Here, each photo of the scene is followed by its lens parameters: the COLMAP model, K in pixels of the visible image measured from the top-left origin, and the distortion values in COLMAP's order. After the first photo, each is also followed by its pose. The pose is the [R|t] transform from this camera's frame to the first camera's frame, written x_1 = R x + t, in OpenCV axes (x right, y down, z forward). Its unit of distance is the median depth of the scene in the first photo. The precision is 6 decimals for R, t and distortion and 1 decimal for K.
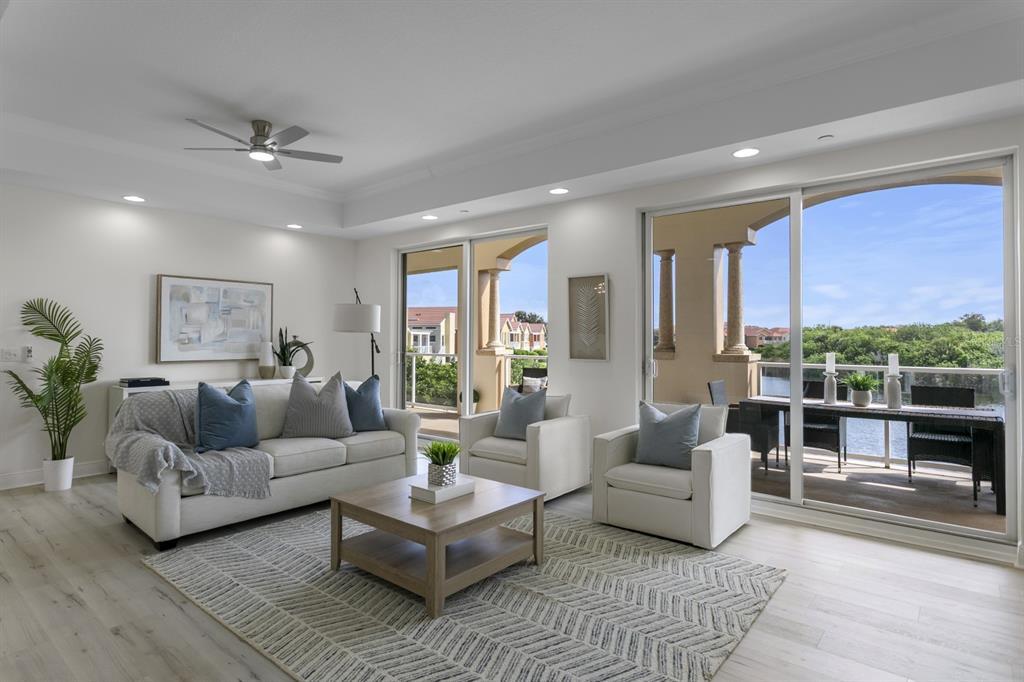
lens RADIAL K [[540.9, 0, 493.6], [0, 540.9, 342.5], [0, 0, 1]] dist [0.005101, 0.000771]
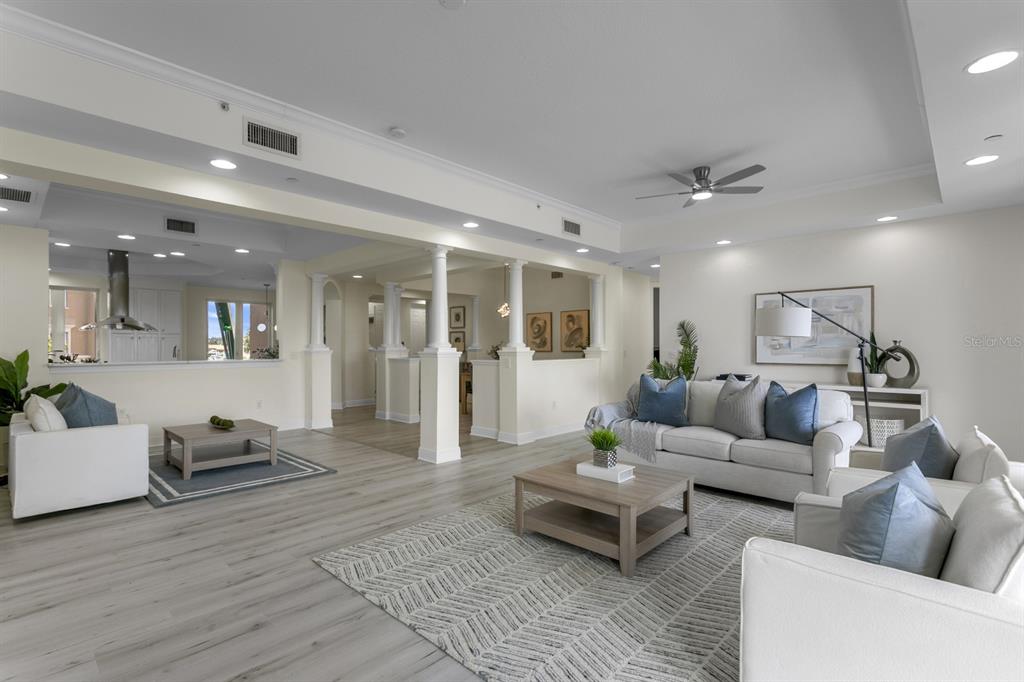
lens RADIAL K [[495.1, 0, 510.8], [0, 495.1, 346.5], [0, 0, 1]] dist [-0.002448, -0.000225]
pose [[-0.053026, -0.002234, -0.998591, 0.564945], [-0.007230, 0.999972, -0.001853, 0.003699], [0.998567, 0.007122, -0.053040, 0.489843]]
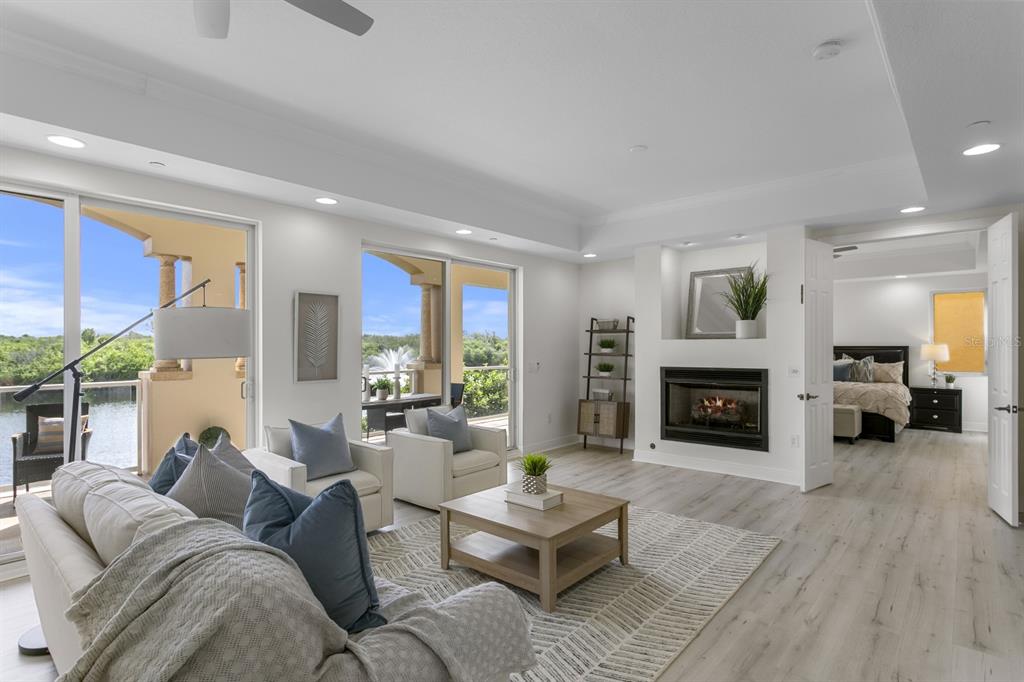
lens RADIAL K [[516.2, 0, 500.6], [0, 516.2, 344.1], [0, 0, 1]] dist [-0.000596, 0.000299]
pose [[0.035363, 0.001207, 0.999374, -0.651988], [0.011391, 0.999934, -0.001610, -0.023201], [-0.999310, 0.011441, 0.035347, 0.575339]]
